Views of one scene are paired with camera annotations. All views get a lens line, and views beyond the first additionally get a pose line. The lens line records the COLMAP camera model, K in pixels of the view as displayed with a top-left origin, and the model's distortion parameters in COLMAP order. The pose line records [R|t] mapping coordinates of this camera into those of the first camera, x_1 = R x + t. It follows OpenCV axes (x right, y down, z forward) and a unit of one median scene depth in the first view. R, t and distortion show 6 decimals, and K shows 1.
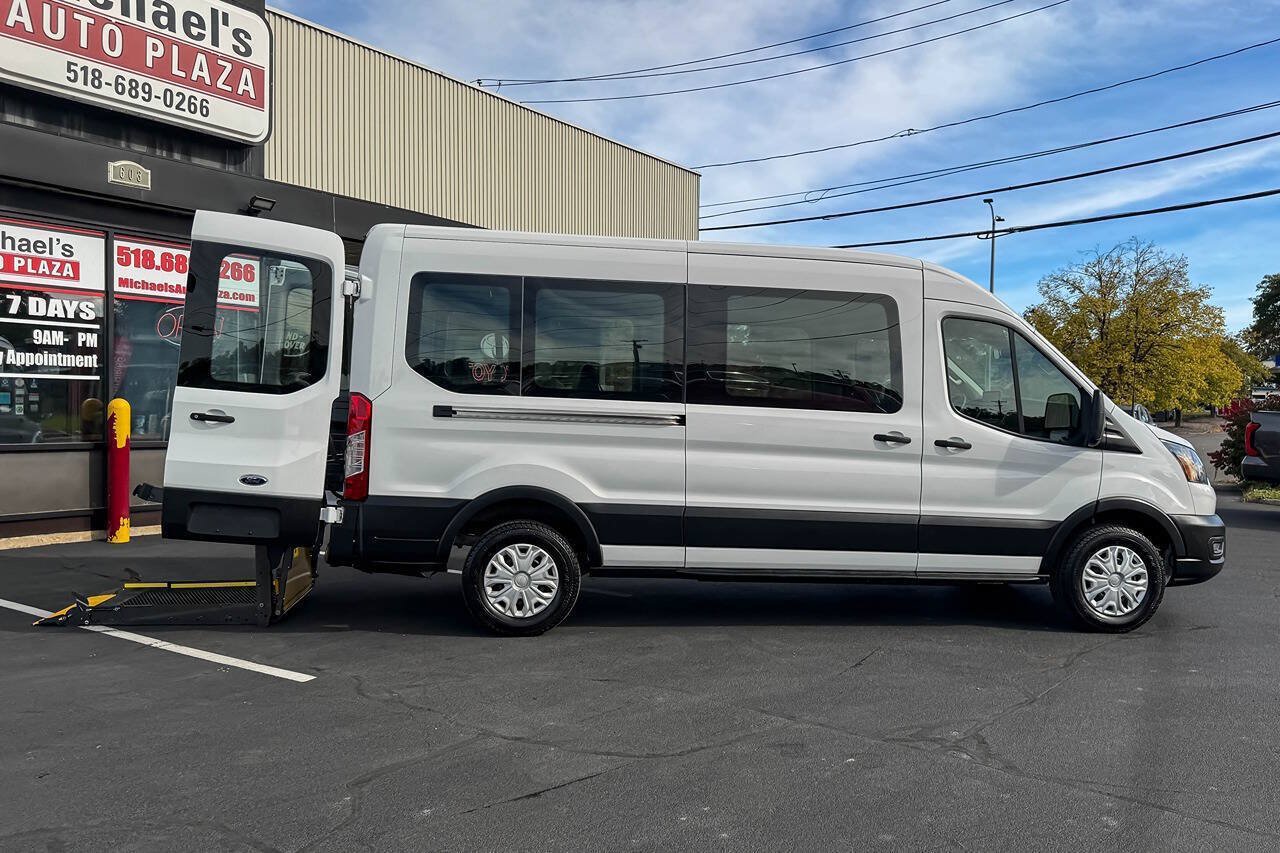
lens RADIAL K [[1056.1, 0, 687.3], [0, 1056.1, 431.9], [0, 0, 1]] dist [0.036929, -0.046230]
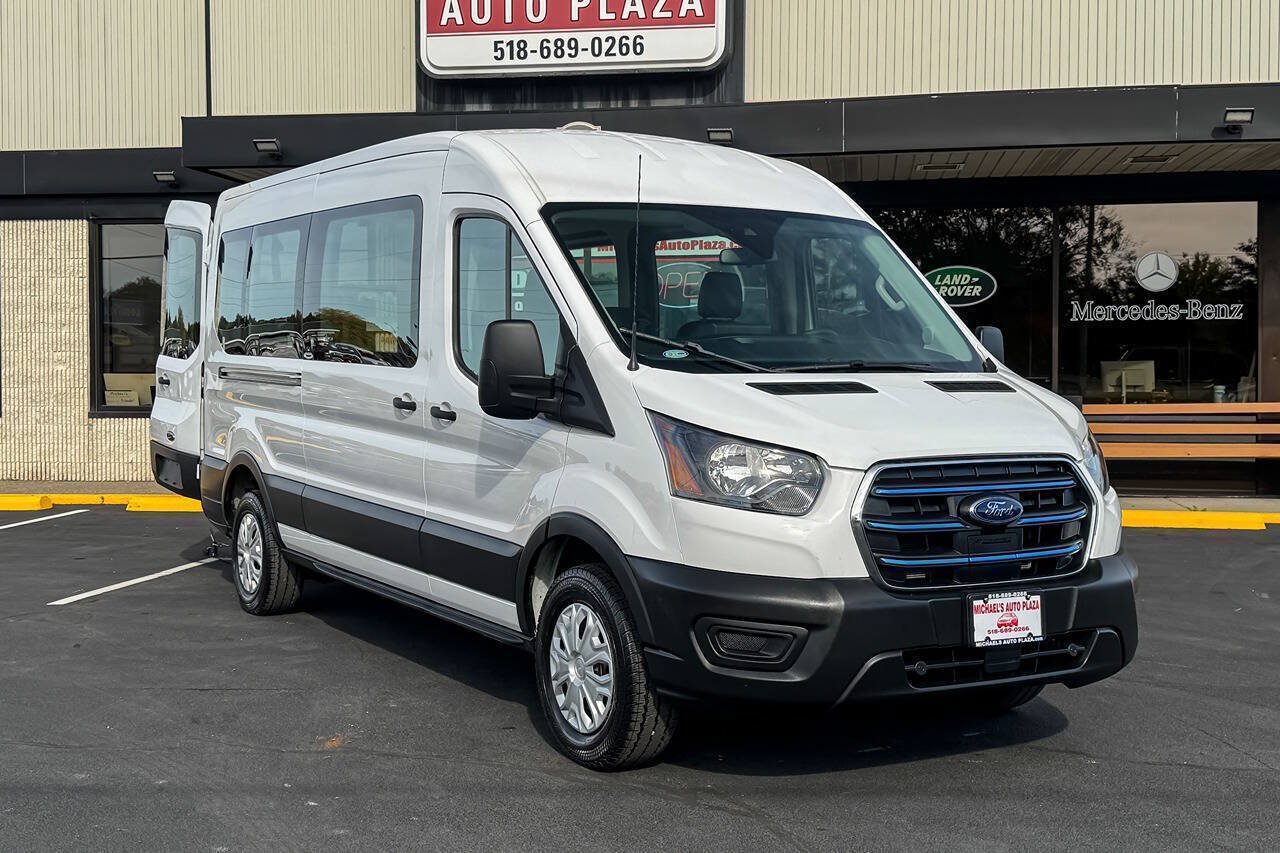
lens RADIAL K [[1604.3, 0, 616.5], [0, 1604.3, 411.0], [0, 0, 1]] dist [0.073514, 0.000000]
pose [[0.356793, 0.006705, -0.934159, 0.894720], [-0.017162, 0.999853, 0.000622, 0.005833], [0.934026, 0.015810, 0.356856, 0.546693]]
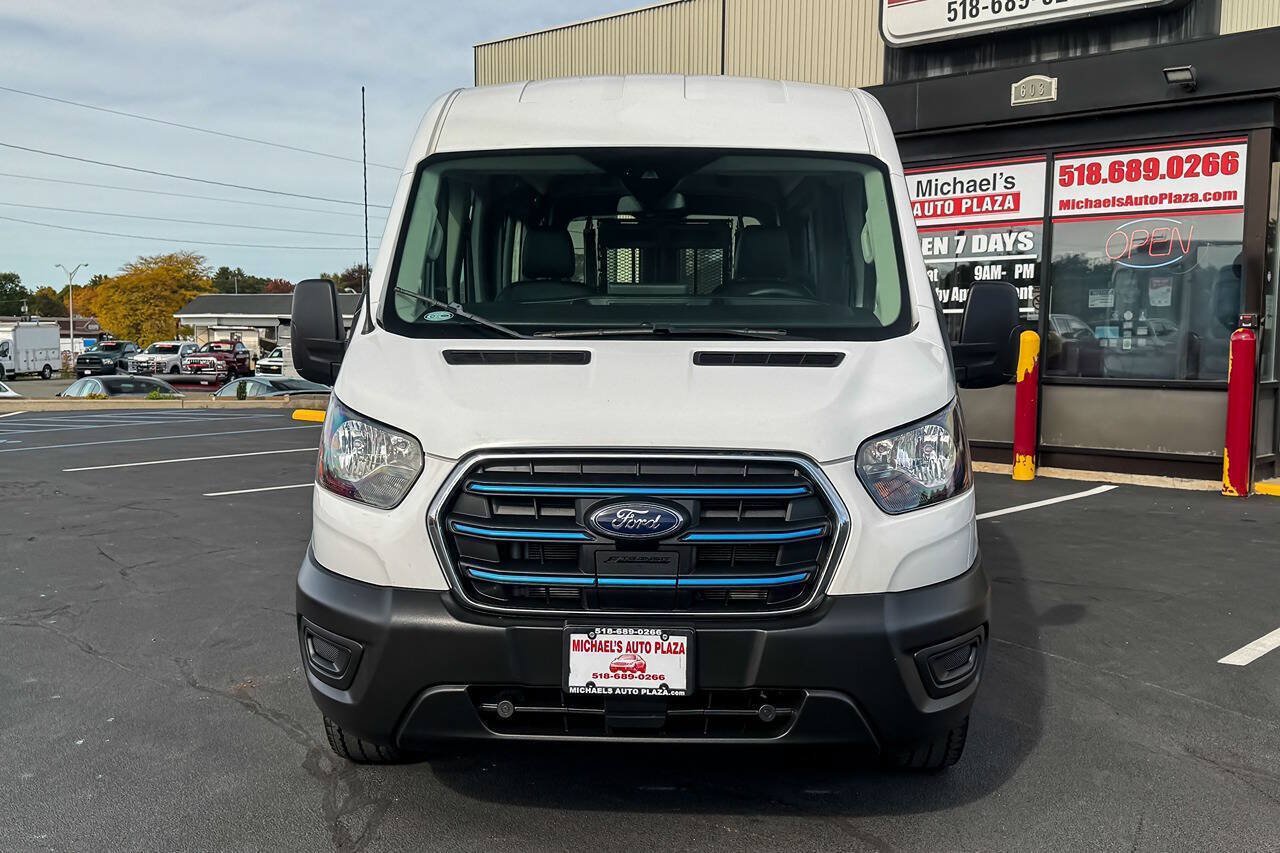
lens RADIAL K [[1330.2, 0, 619.8], [0, 1330.2, 448.0], [0, 0, 1]] dist [0.067531, 0.000000]
pose [[-0.196407, 0.069925, -0.978026, 0.766493], [-0.034308, 0.996353, 0.078125, -0.008957], [0.979922, 0.048898, -0.193292, 0.937872]]
